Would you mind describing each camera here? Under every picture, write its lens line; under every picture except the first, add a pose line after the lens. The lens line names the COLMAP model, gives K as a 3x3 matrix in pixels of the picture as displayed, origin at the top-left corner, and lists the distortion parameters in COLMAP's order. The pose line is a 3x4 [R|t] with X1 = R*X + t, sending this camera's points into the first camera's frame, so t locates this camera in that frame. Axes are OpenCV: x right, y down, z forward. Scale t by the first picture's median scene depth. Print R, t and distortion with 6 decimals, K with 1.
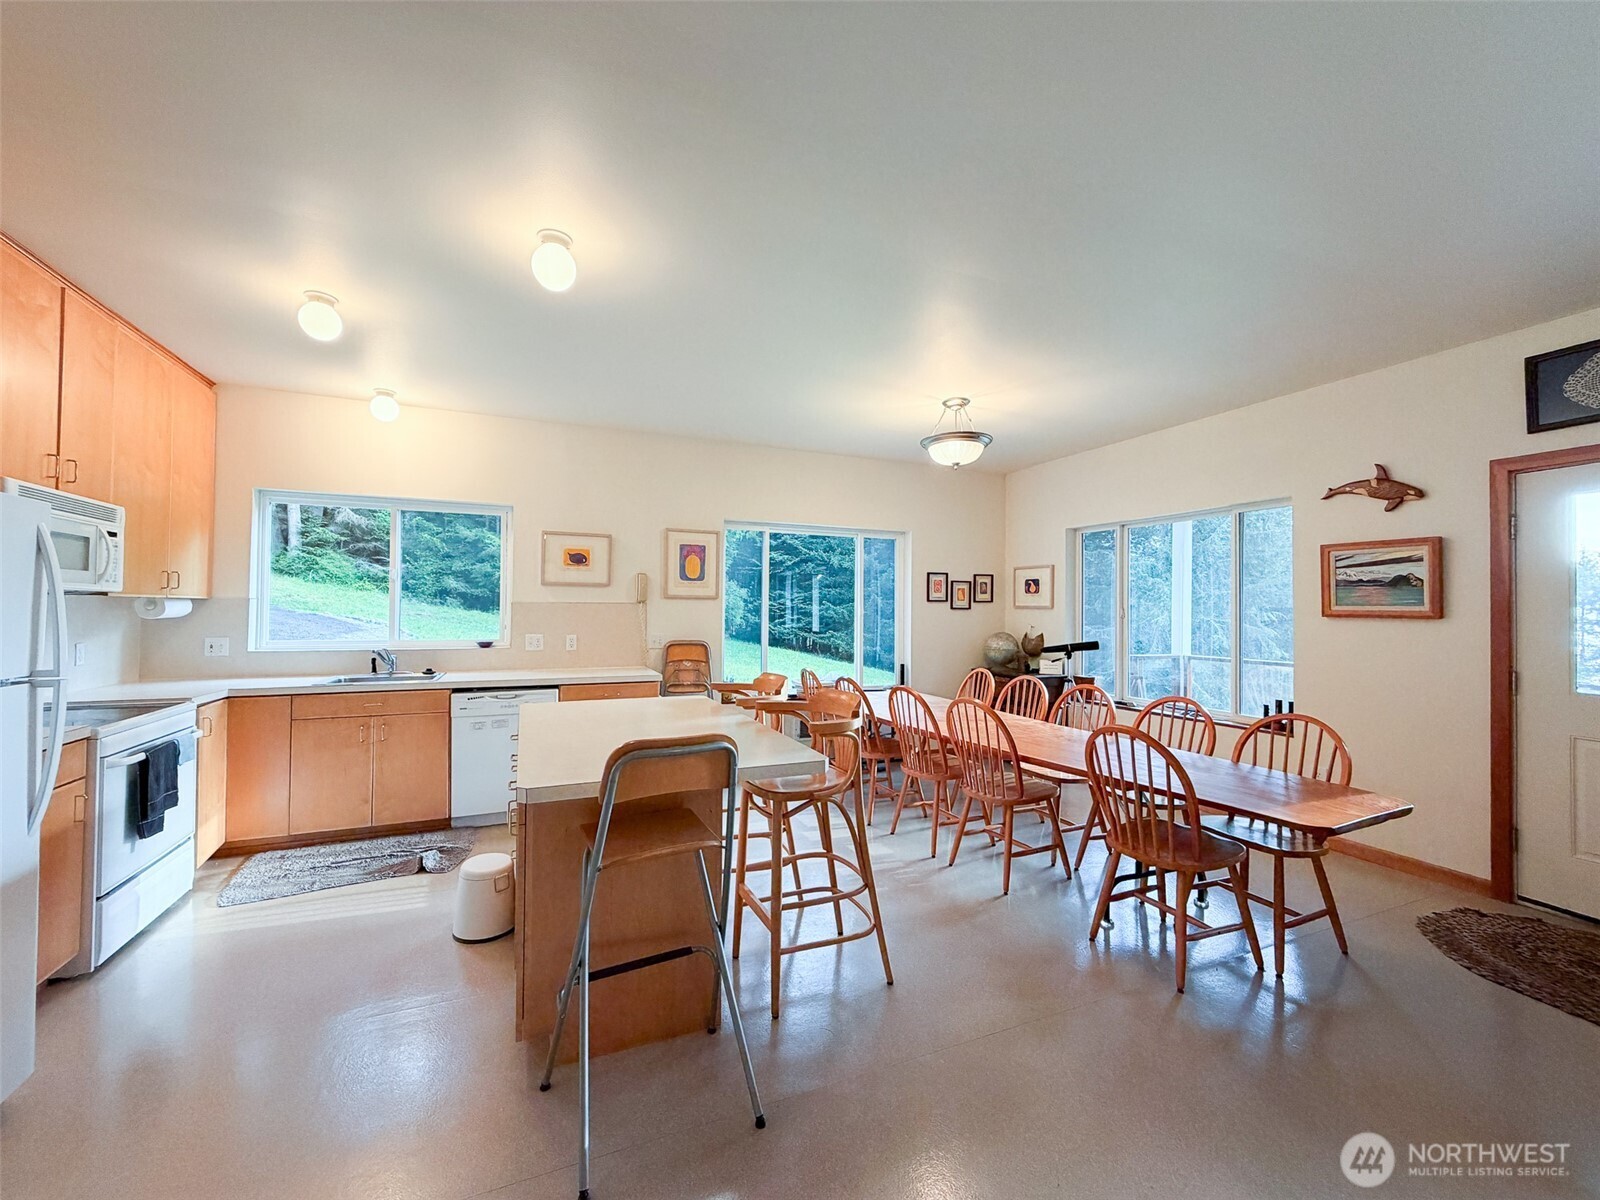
lens RADIAL K [[628.4, 0, 792.4], [0, 628.4, 596.8], [0, 0, 1]] dist [0.001969, -0.000046]
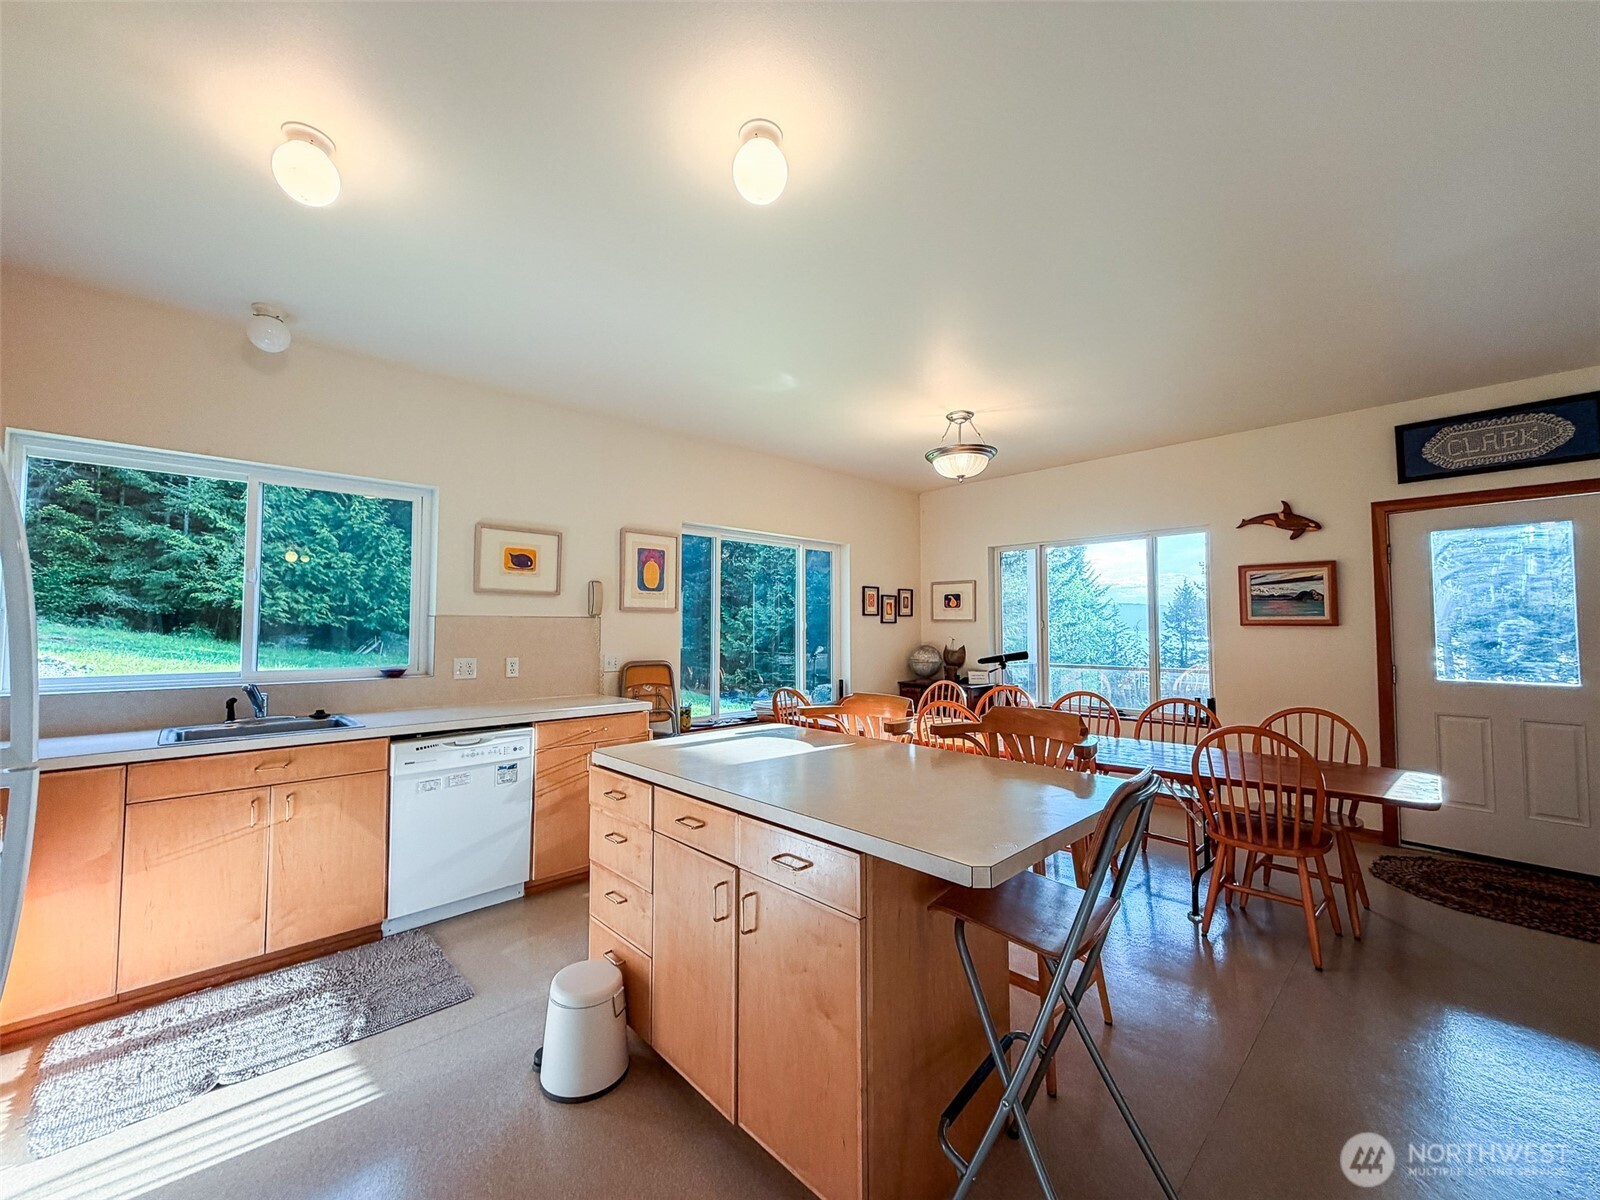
lens RADIAL K [[628.4, 0, 791.9], [0, 628.4, 599.9], [0, 0, 1]] dist [0.001969, -0.000046]
pose [[0.936990, 0.007003, 0.349287, -0.283819], [0.001293, 0.999723, -0.023513, 0.007333], [-0.349355, 0.022483, 0.936721, 0.133947]]
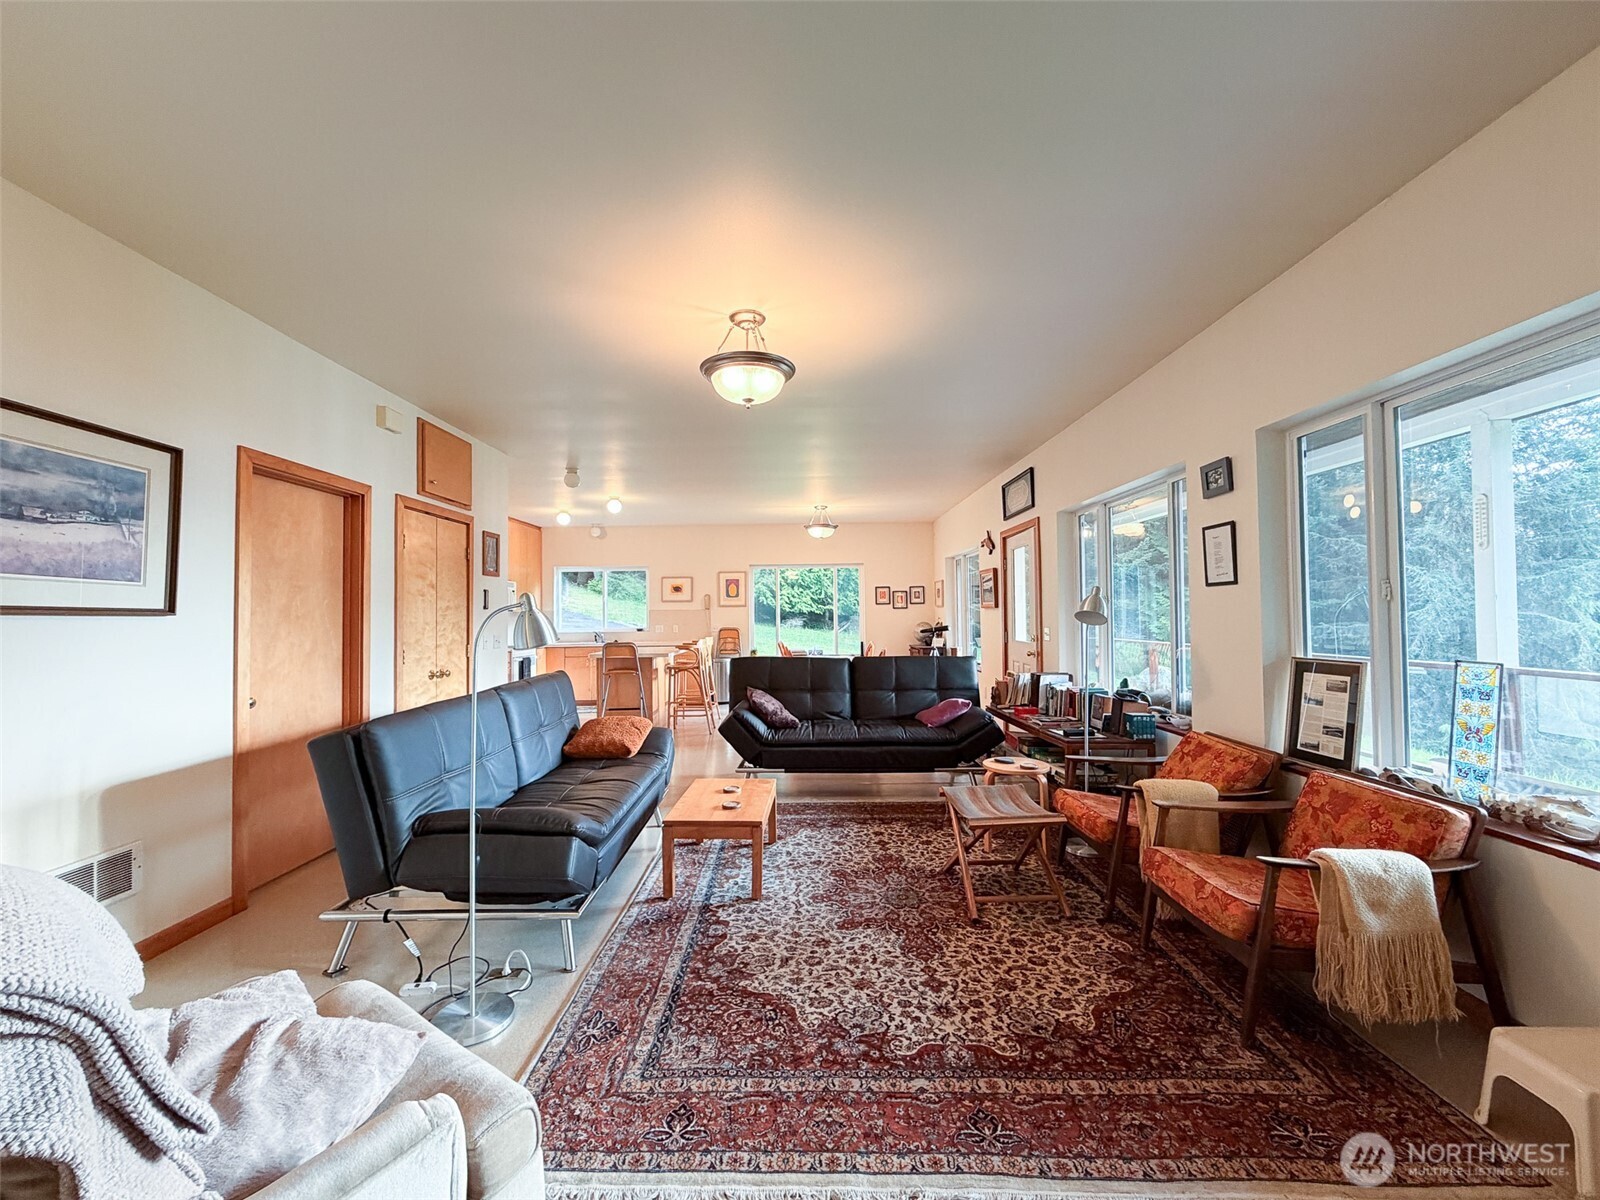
lens RADIAL K [[628.4, 0, 796.2], [0, 628.4, 603.0], [0, 0, 1]] dist [0.001969, -0.000046]
pose [[0.922063, -0.028176, -0.386014, 0.801558], [0.028944, 0.999574, -0.003822, 0.005527], [0.385957, -0.007649, 0.922485, -0.755526]]
